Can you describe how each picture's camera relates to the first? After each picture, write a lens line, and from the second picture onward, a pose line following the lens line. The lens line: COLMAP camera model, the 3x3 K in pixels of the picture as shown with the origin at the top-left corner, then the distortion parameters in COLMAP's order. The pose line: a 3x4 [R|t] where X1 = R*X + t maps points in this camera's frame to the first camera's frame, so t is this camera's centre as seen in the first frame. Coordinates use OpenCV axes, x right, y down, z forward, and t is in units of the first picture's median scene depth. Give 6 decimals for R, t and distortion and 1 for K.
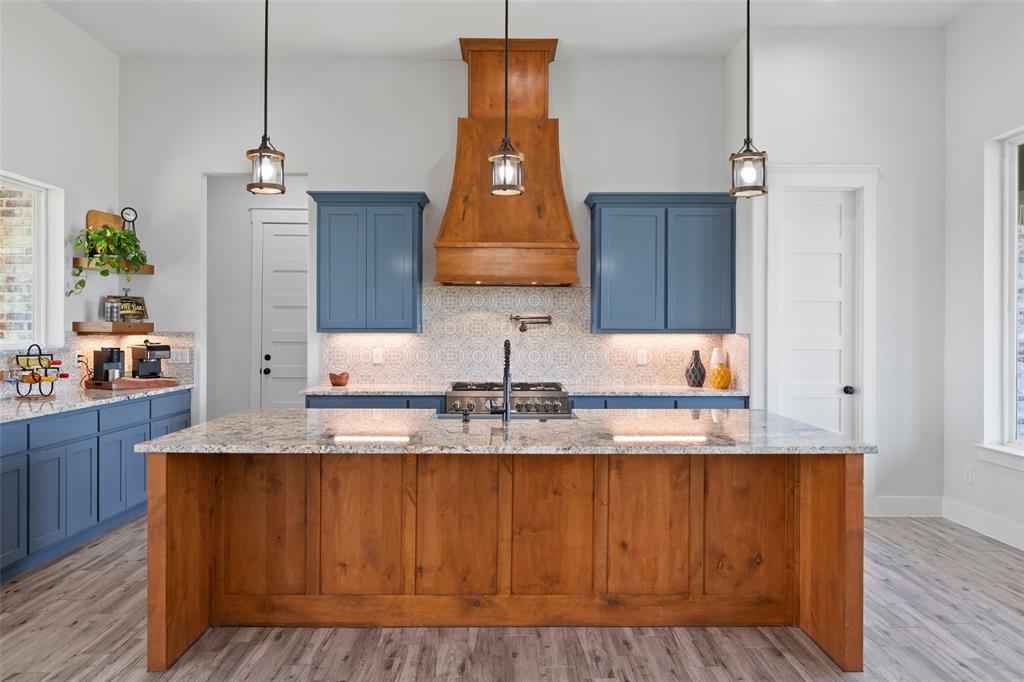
lens RADIAL K [[708.5, 0, 502.6], [0, 708.5, 327.9], [0, 0, 1]] dist [-0.001852, 0.001131]
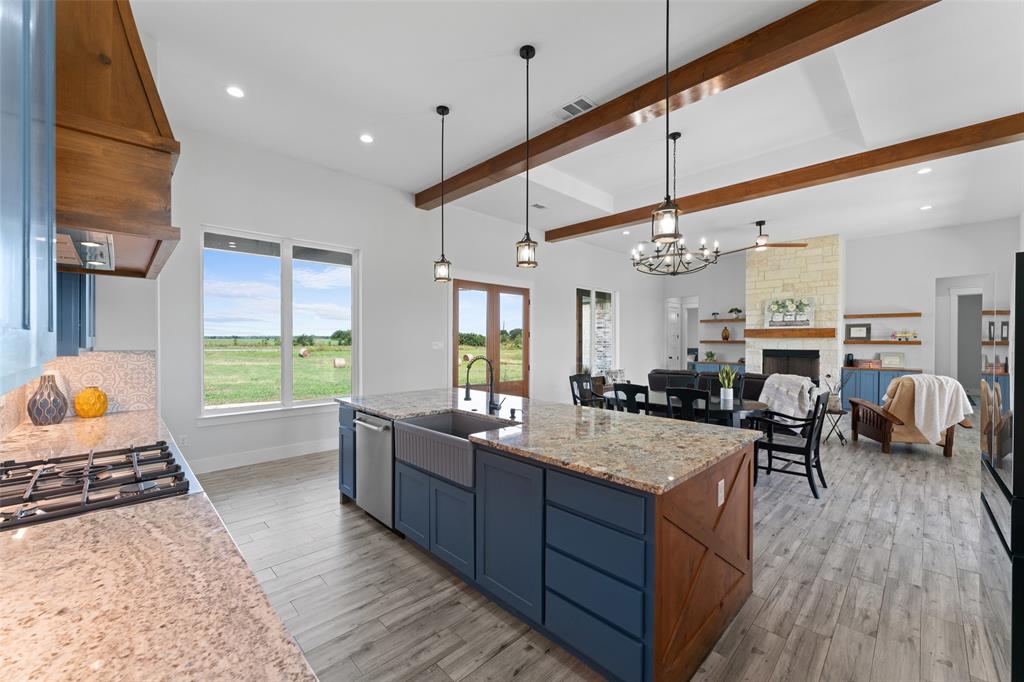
lens RADIAL K [[410.2, 0, 509.4], [0, 410.2, 342.9], [0, 0, 1]] dist [-0.002843, 0.000778]
pose [[-0.696872, -0.011928, 0.717096, -0.396676], [-0.008321, 0.999929, 0.008546, -0.009998], [-0.717147, -0.000011, -0.696922, 1.025608]]
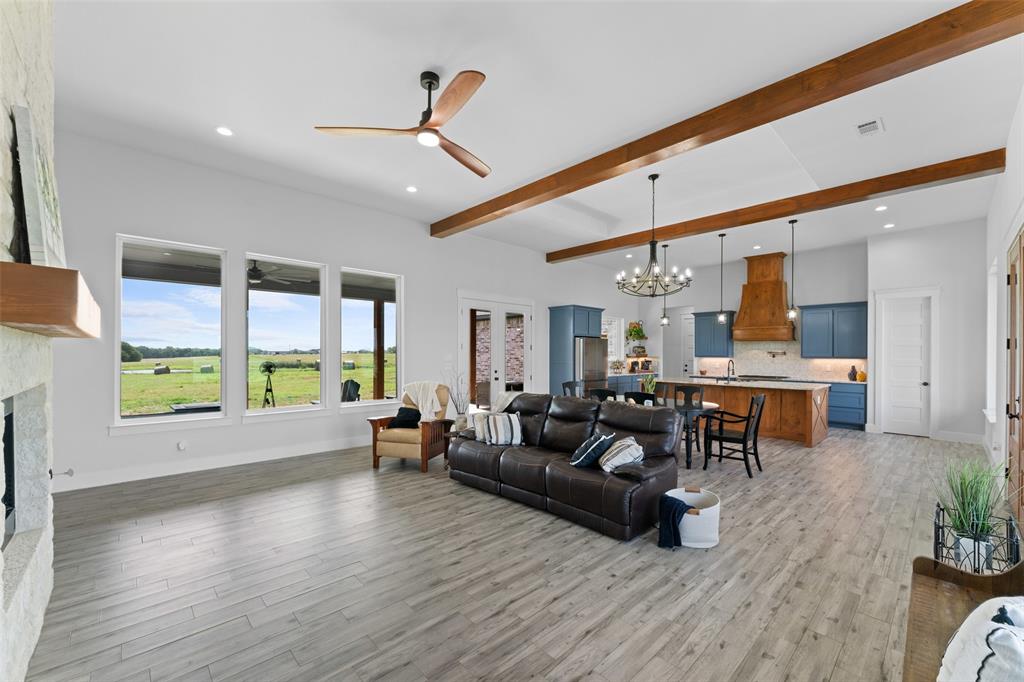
lens RADIAL K [[410.2, 0, 508.2], [0, 410.2, 353.3], [0, 0, 1]] dist [-0.002843, 0.000778]
pose [[0.678798, -0.000129, -0.734325, 0.540294], [-0.000814, 0.999999, -0.000929, -0.008917], [0.734325, 0.001228, 0.678797, -0.893362]]
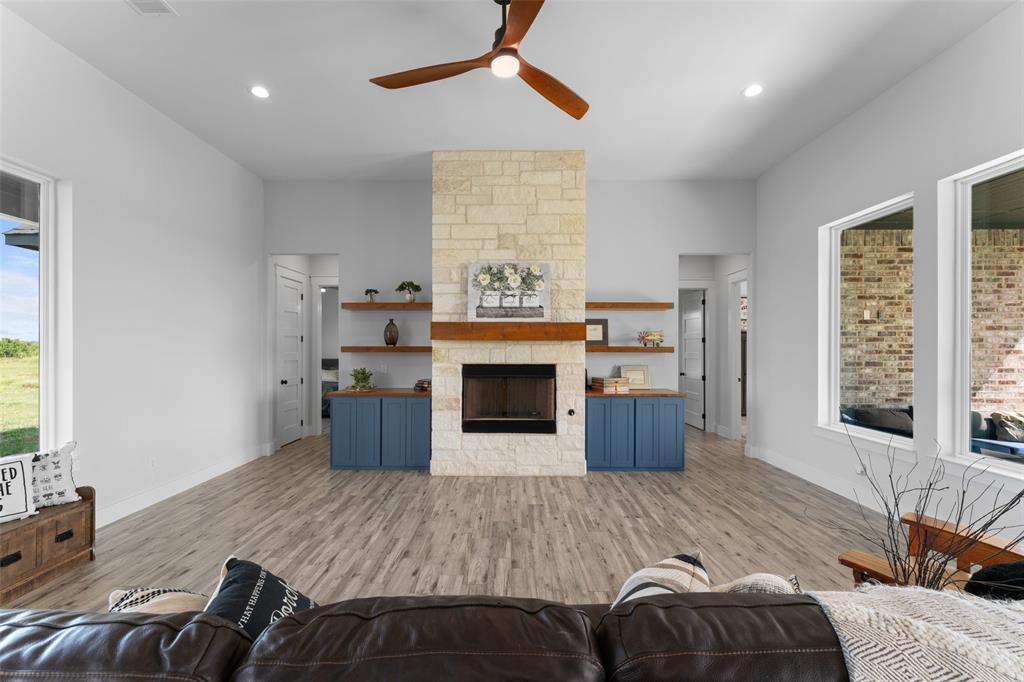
lens RADIAL K [[410.2, 0, 505.7], [0, 410.2, 346.5], [0, 0, 1]] dist [-0.002843, 0.000778]
pose [[-0.999928, -0.007117, 0.009665, 0.006463], [-0.007153, 0.999967, -0.003720, -0.010662], [-0.009638, -0.003789, -0.999946, -0.106765]]
